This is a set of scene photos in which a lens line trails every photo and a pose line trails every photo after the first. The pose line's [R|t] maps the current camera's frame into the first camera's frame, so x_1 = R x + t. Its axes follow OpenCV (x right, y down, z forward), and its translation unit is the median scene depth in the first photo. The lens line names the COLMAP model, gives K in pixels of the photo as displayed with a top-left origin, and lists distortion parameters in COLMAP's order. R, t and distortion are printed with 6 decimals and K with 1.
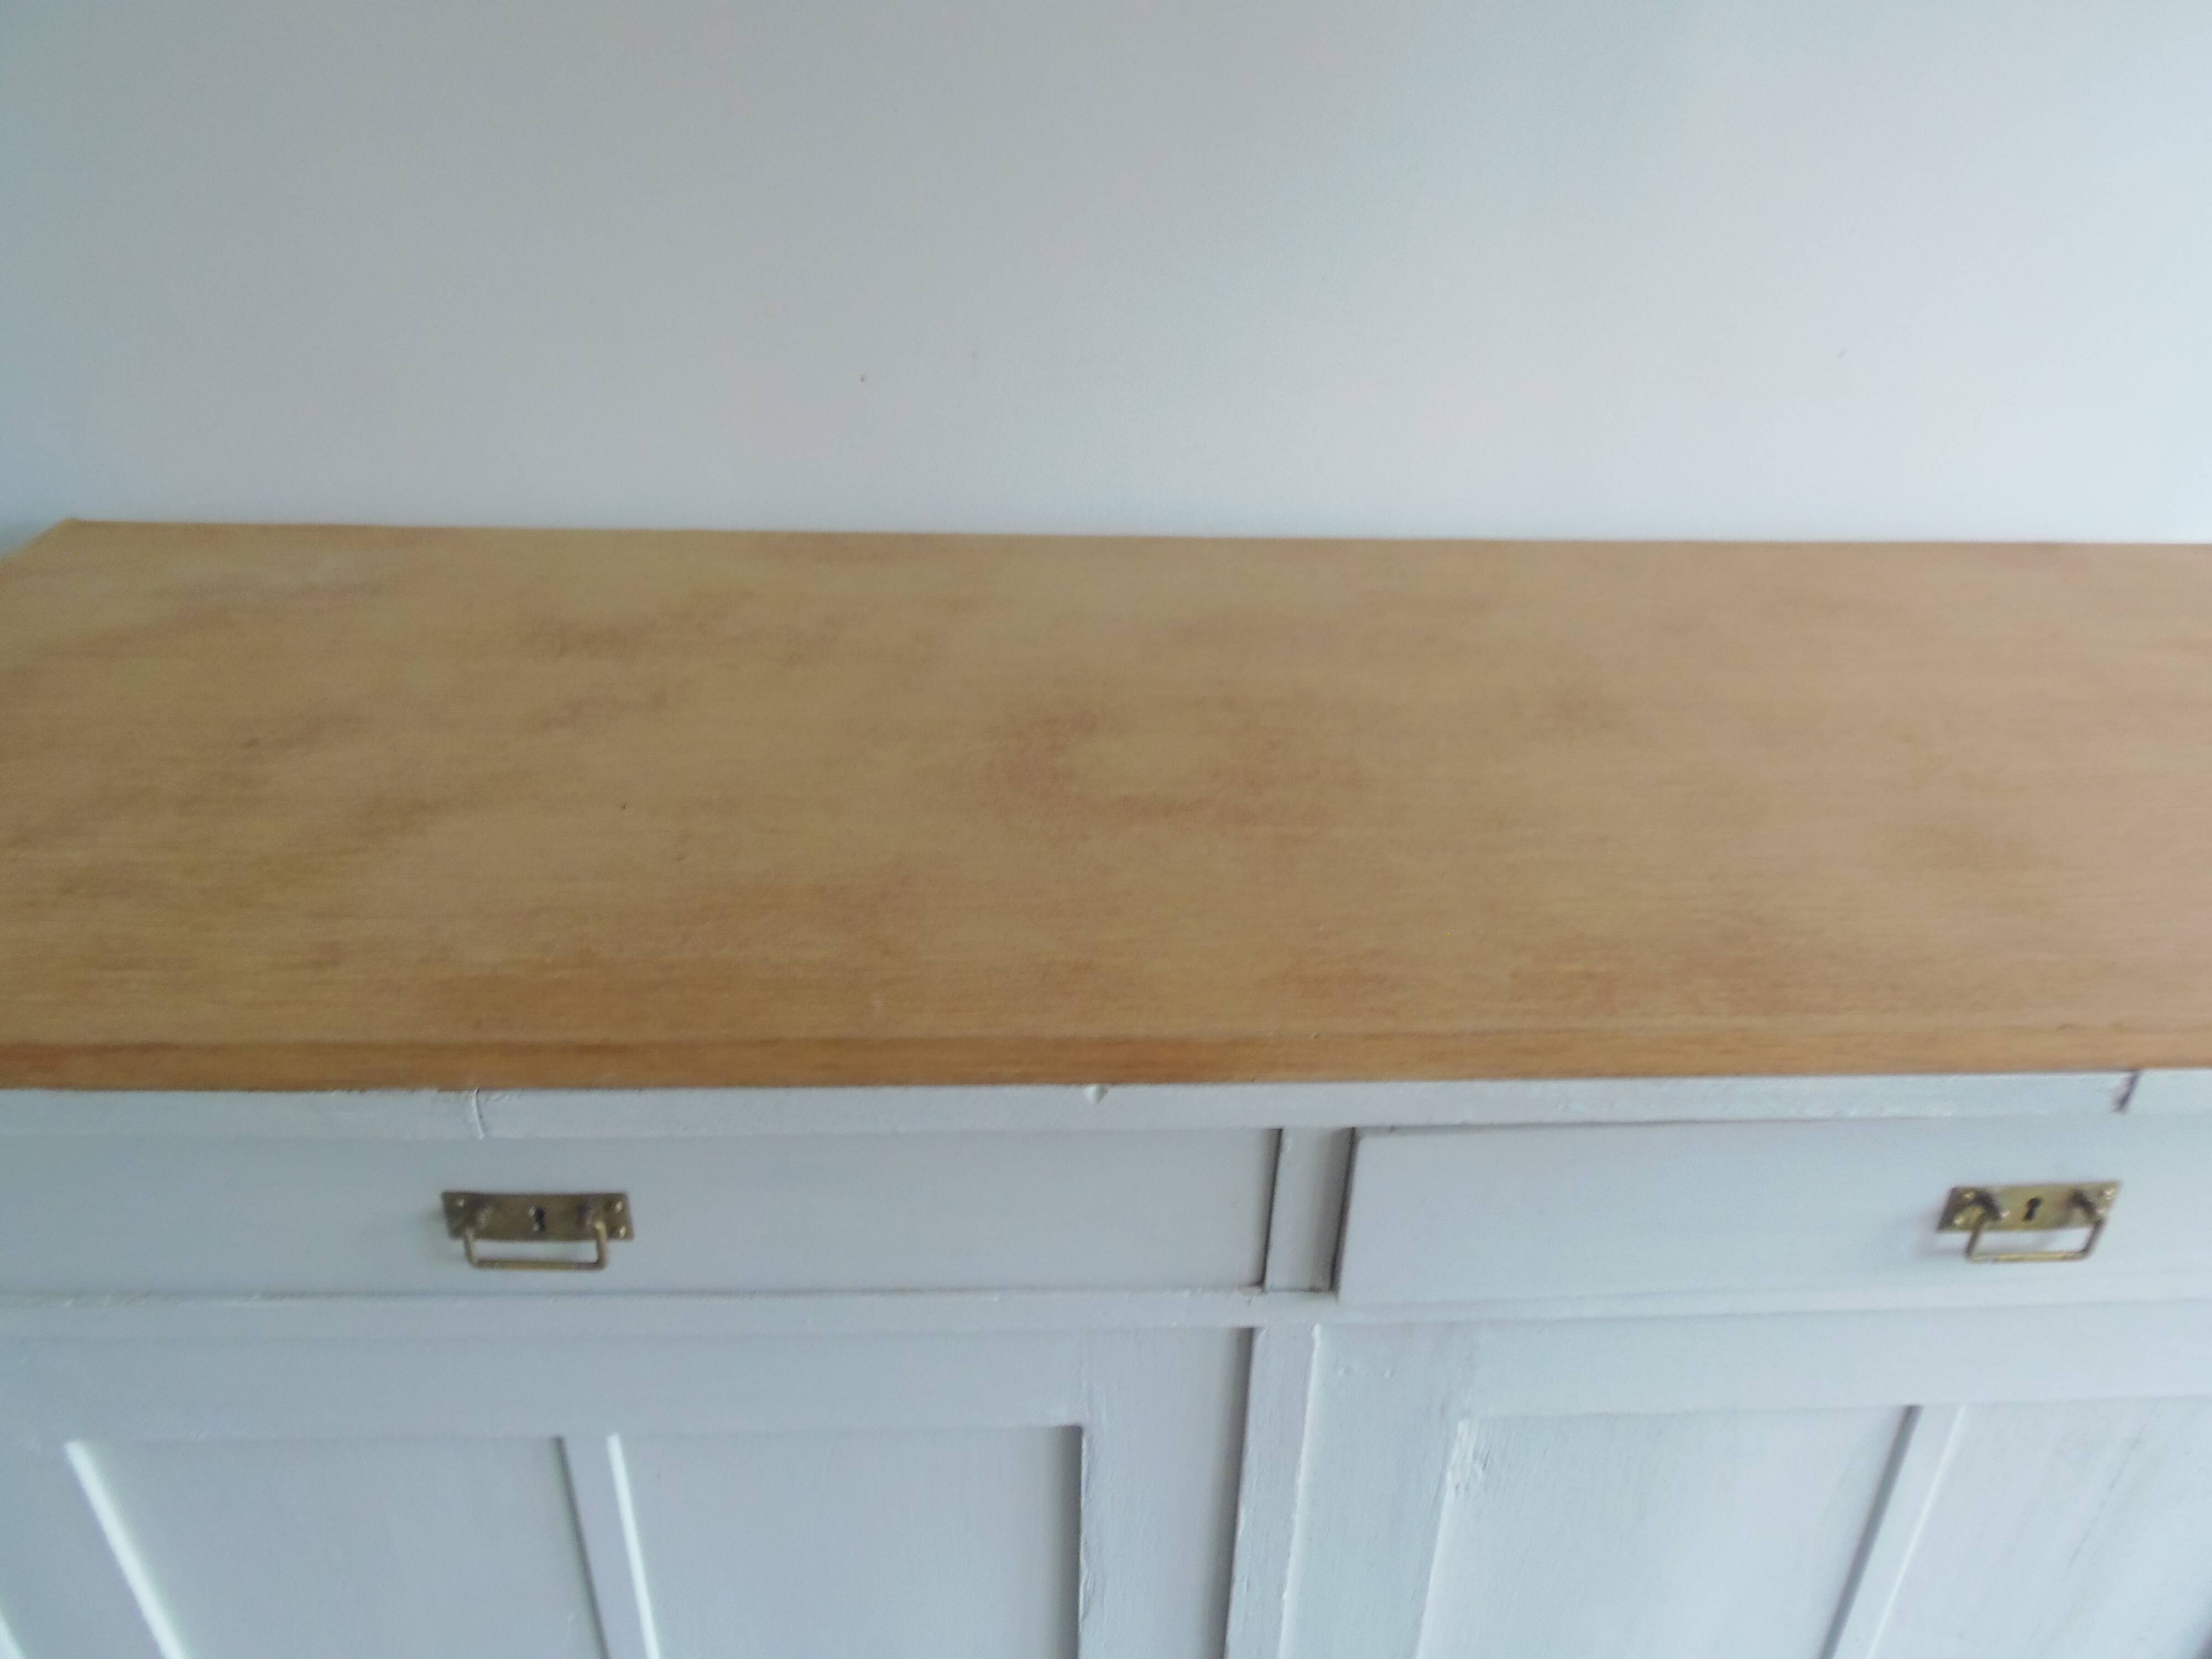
lens RADIAL K [[1629.1, 0, 1113.4], [0, 1629.1, 808.0], [0, 0, 1]] dist [-0.016727, 0.004868]
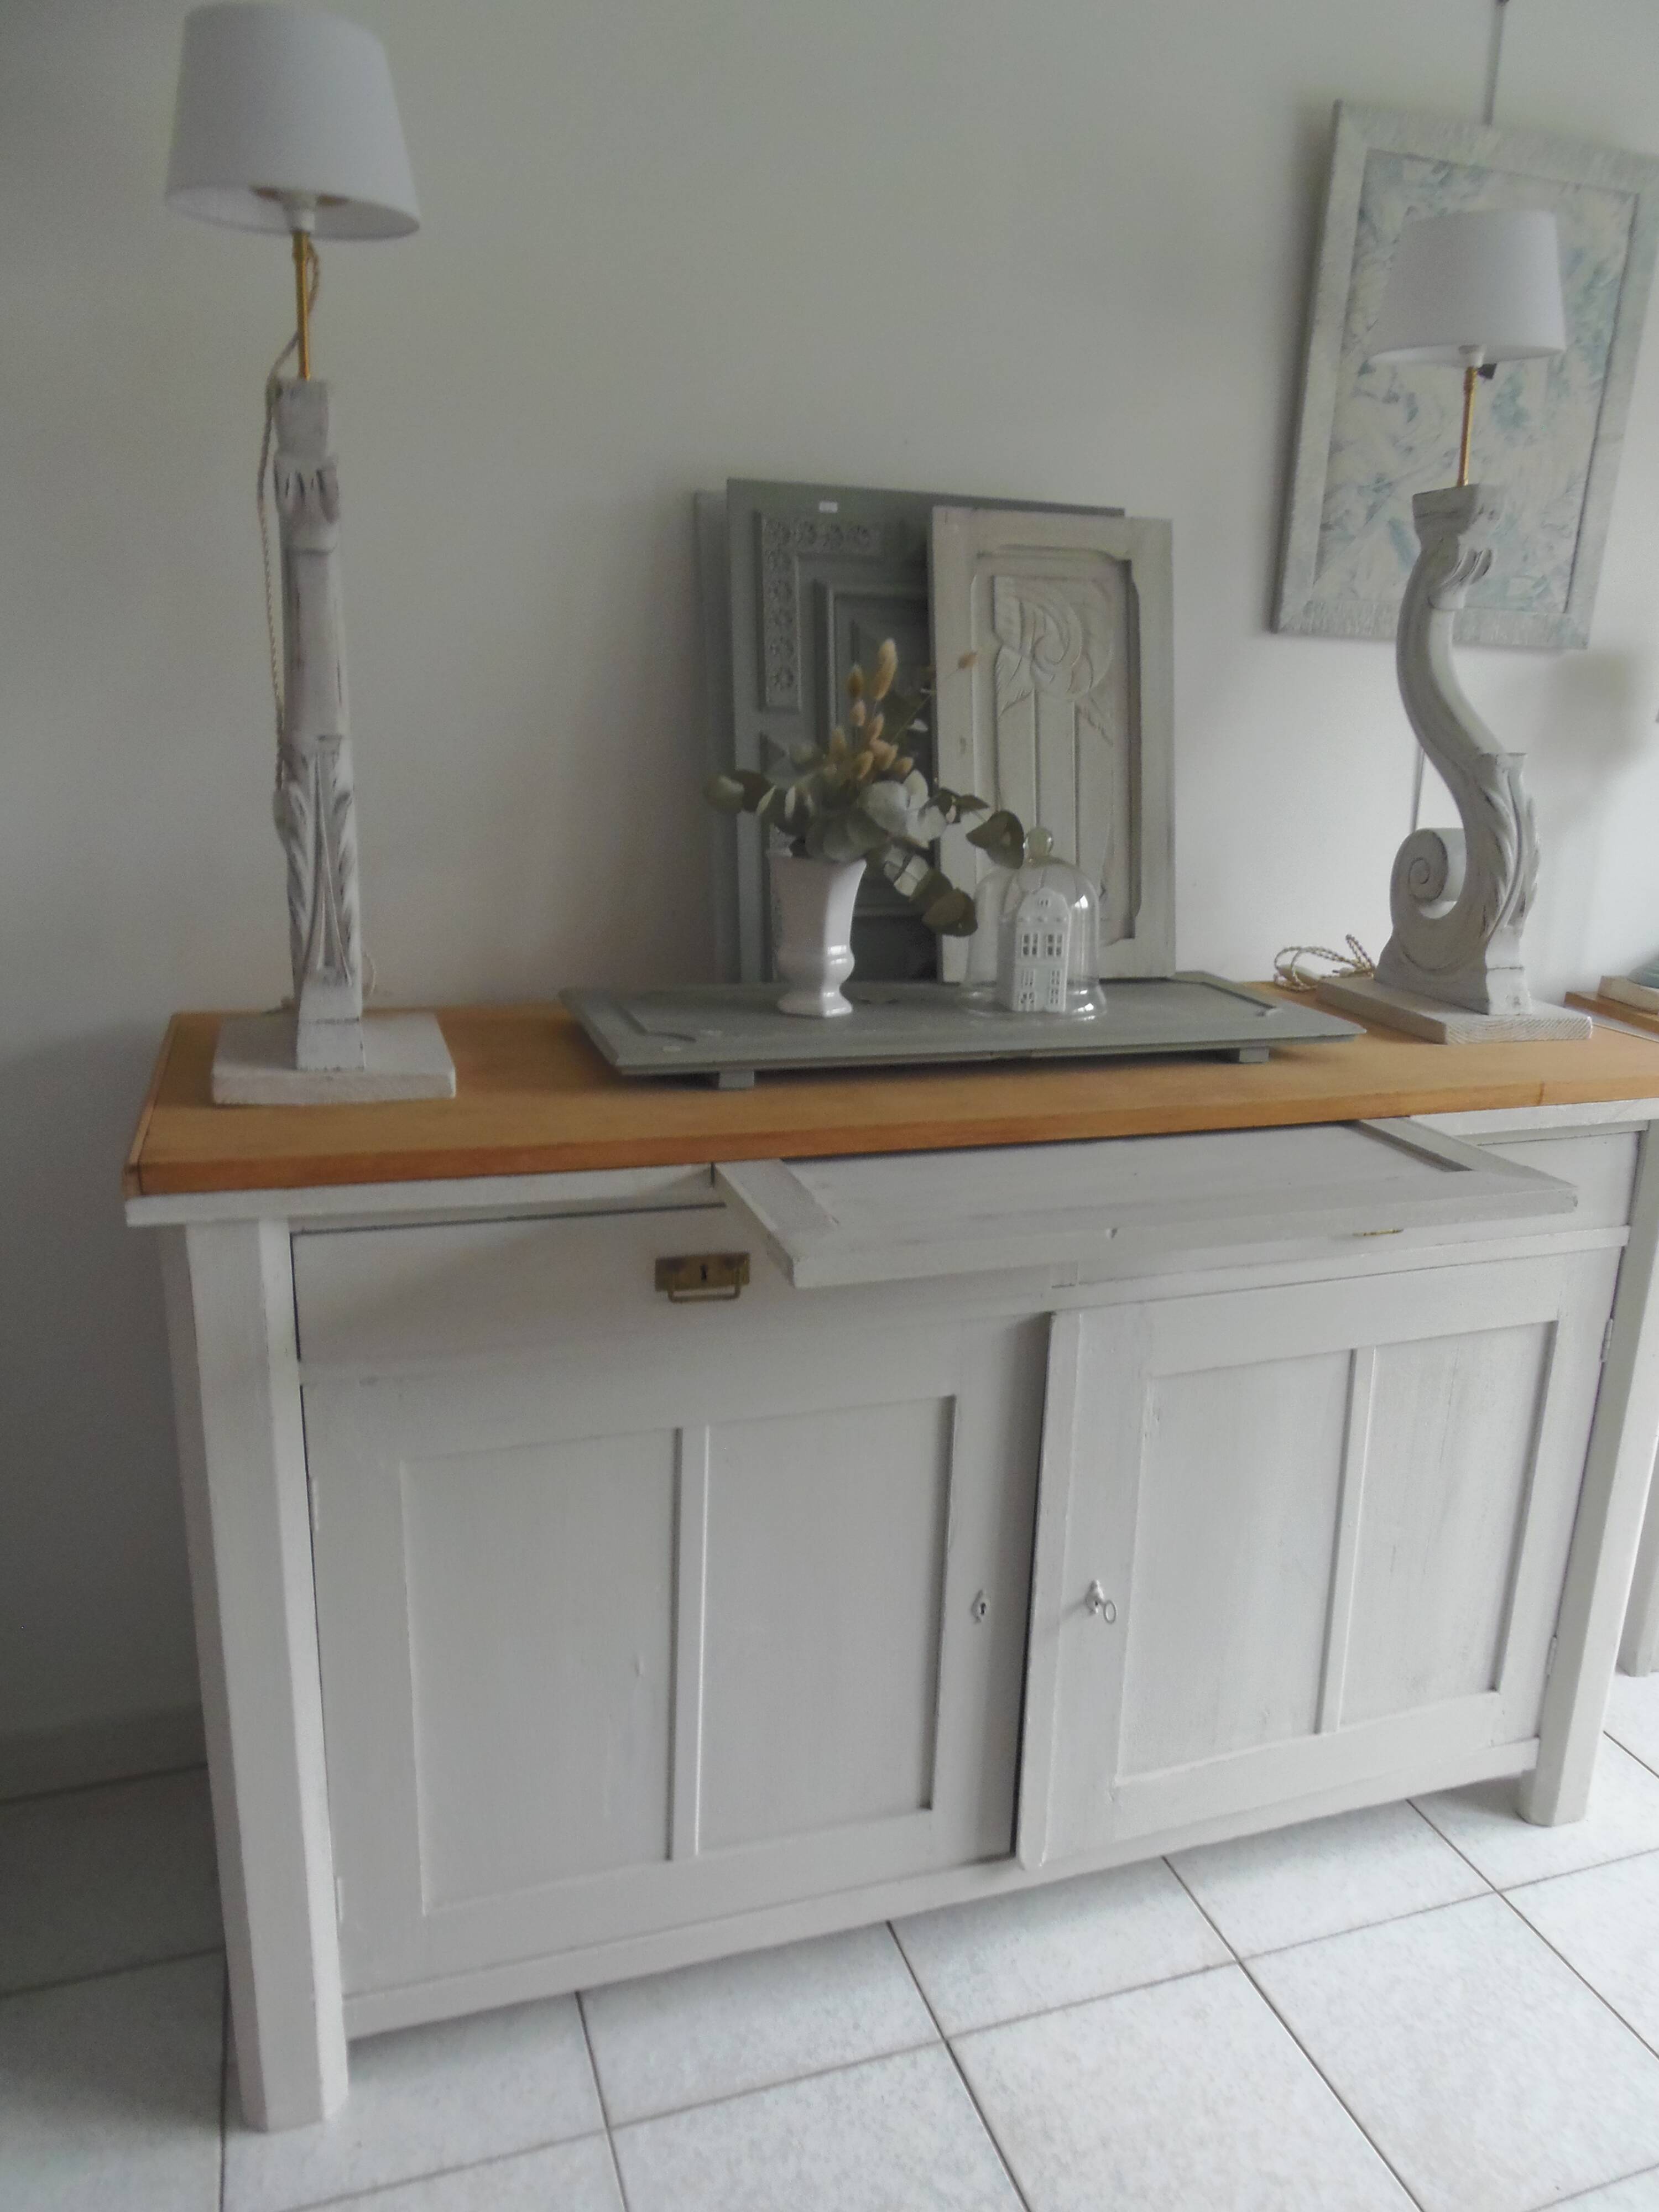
lens RADIAL K [[1629.1, 0, 862.9], [0, 1629.1, 1131.1], [0, 0, 1]] dist [-0.016727, 0.004868]
pose [[0.959508, -0.068219, 0.273297, -0.667118], [0.133176, 0.964809, -0.226733, 0.544965], [-0.248212, 0.253948, 0.934827, -0.860401]]
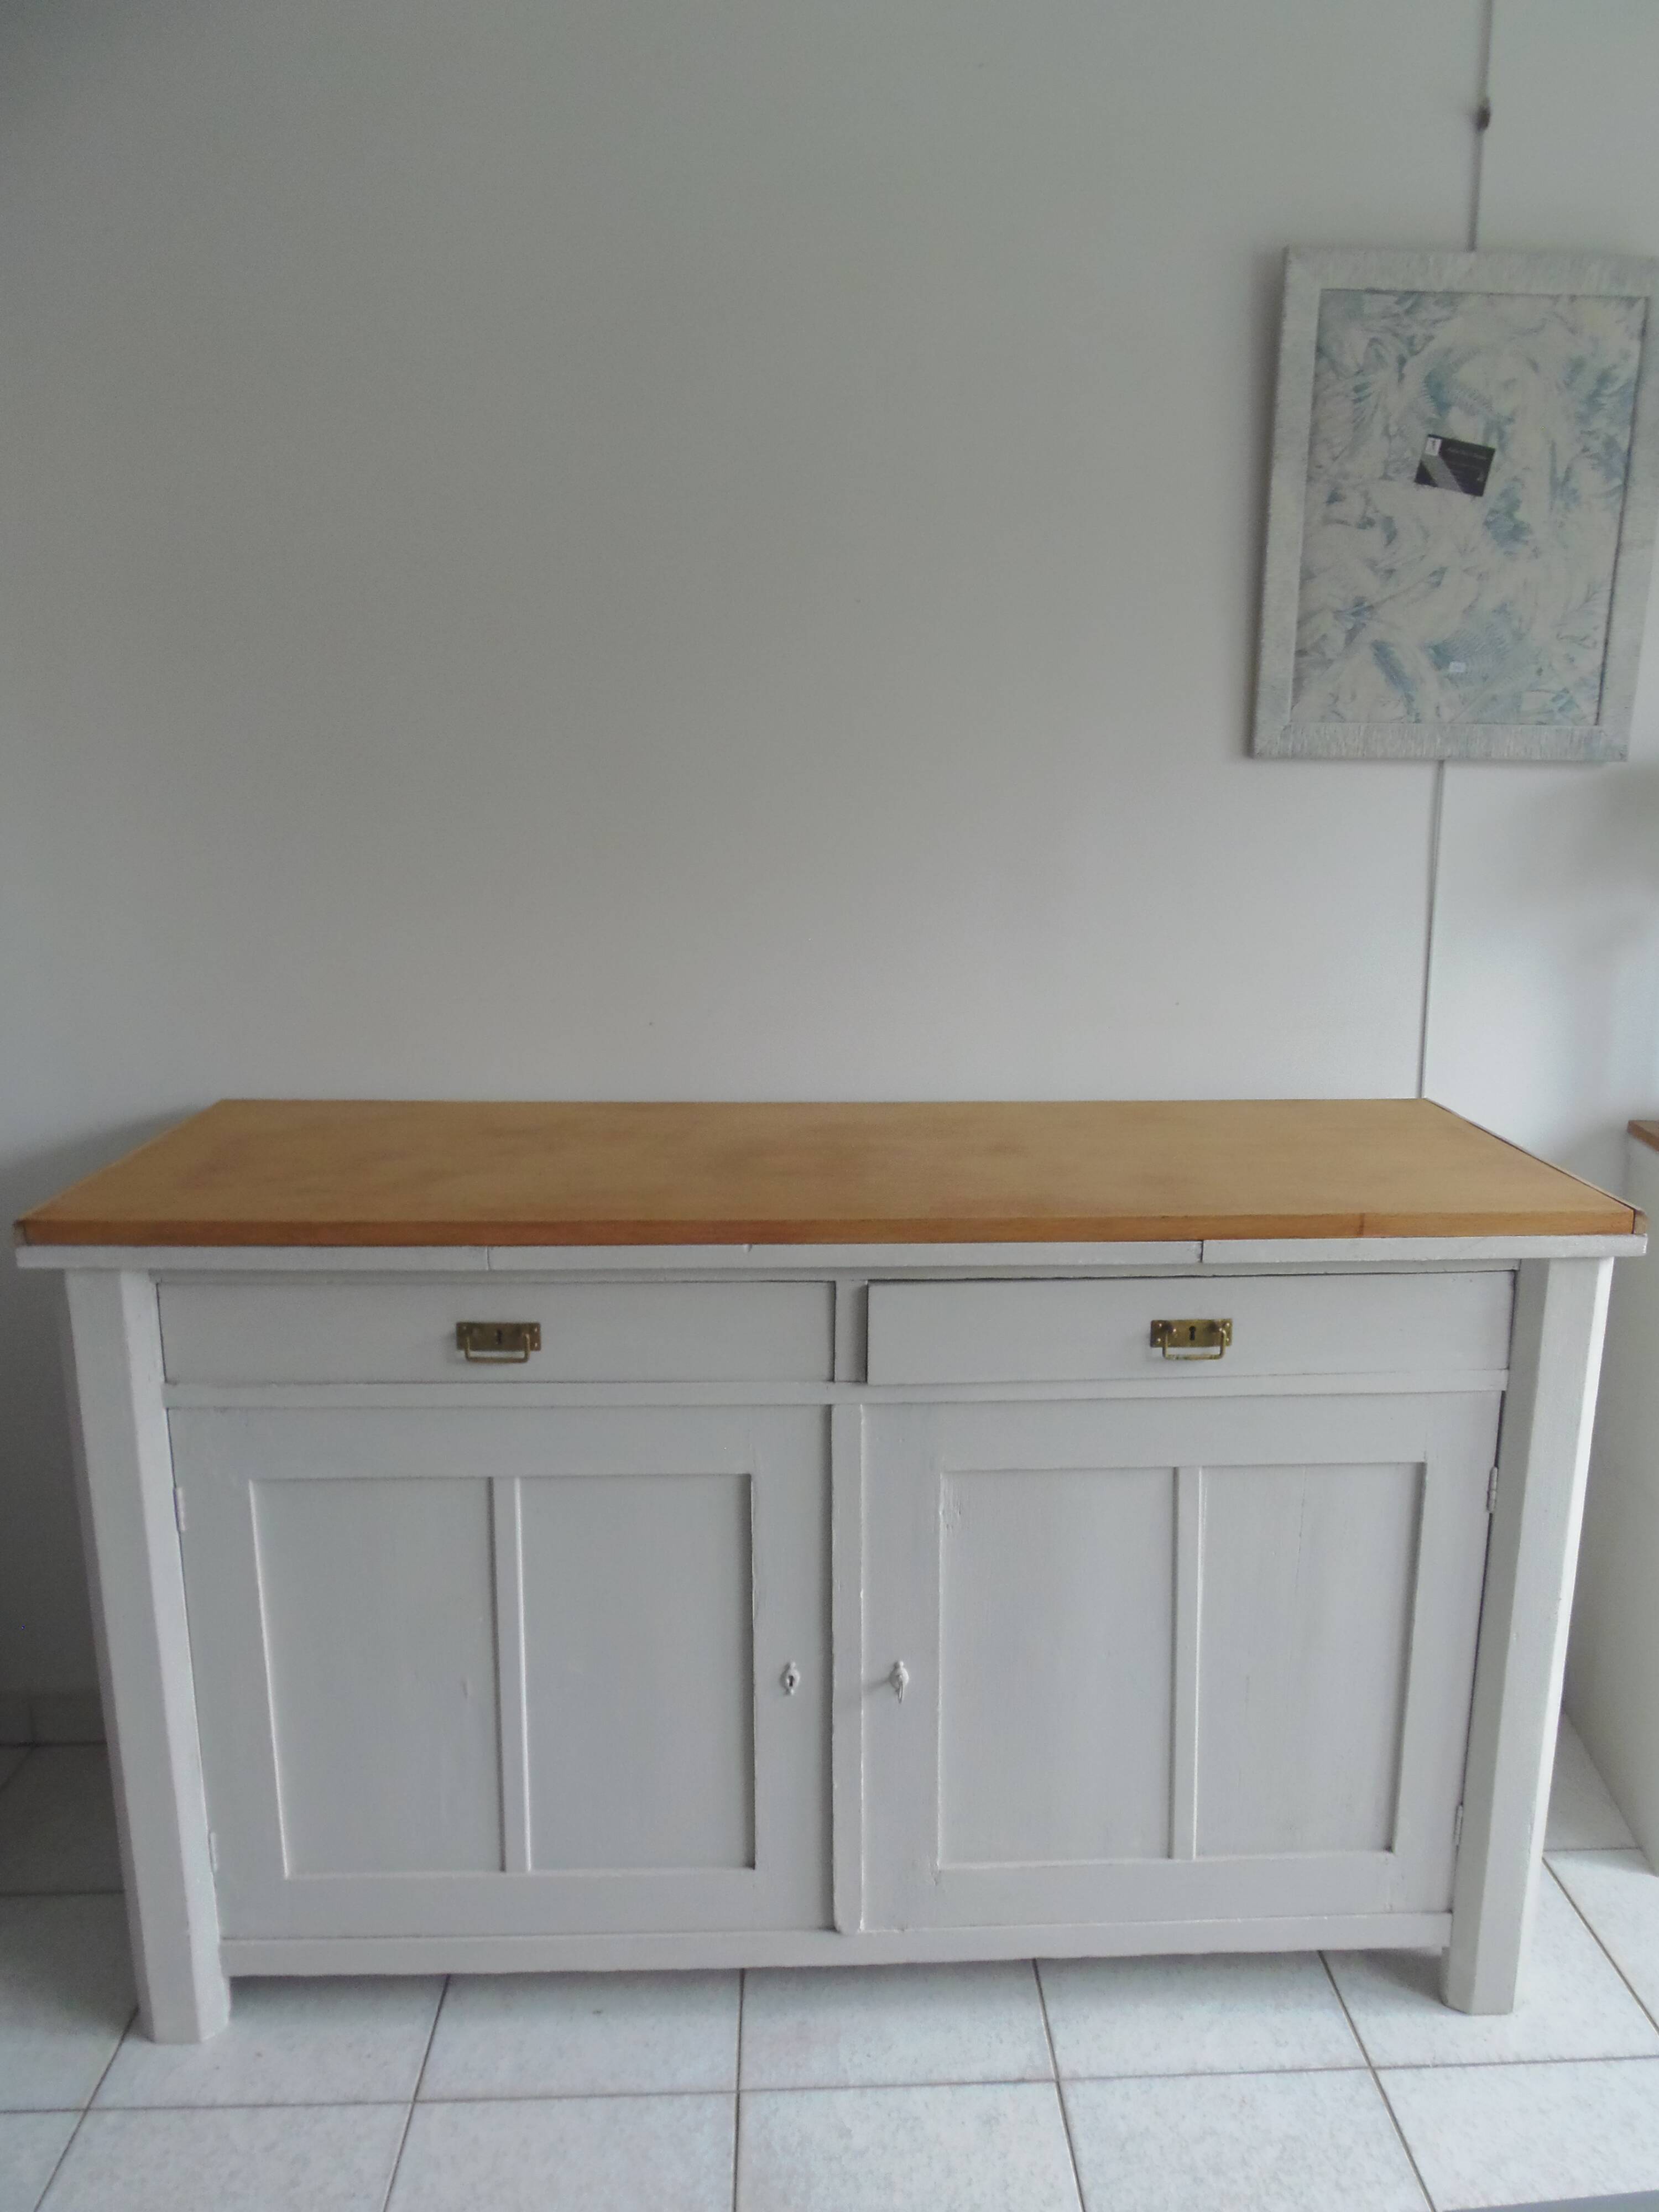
lens RADIAL K [[1629.1, 0, 861.5], [0, 1629.1, 1125.0], [0, 0, 1]] dist [-0.016727, 0.004868]
pose [[0.999791, -0.016188, -0.012461, 0.164252], [0.011588, 0.951747, -0.306664, 0.645046], [0.016824, 0.306456, 0.951736, -1.143141]]
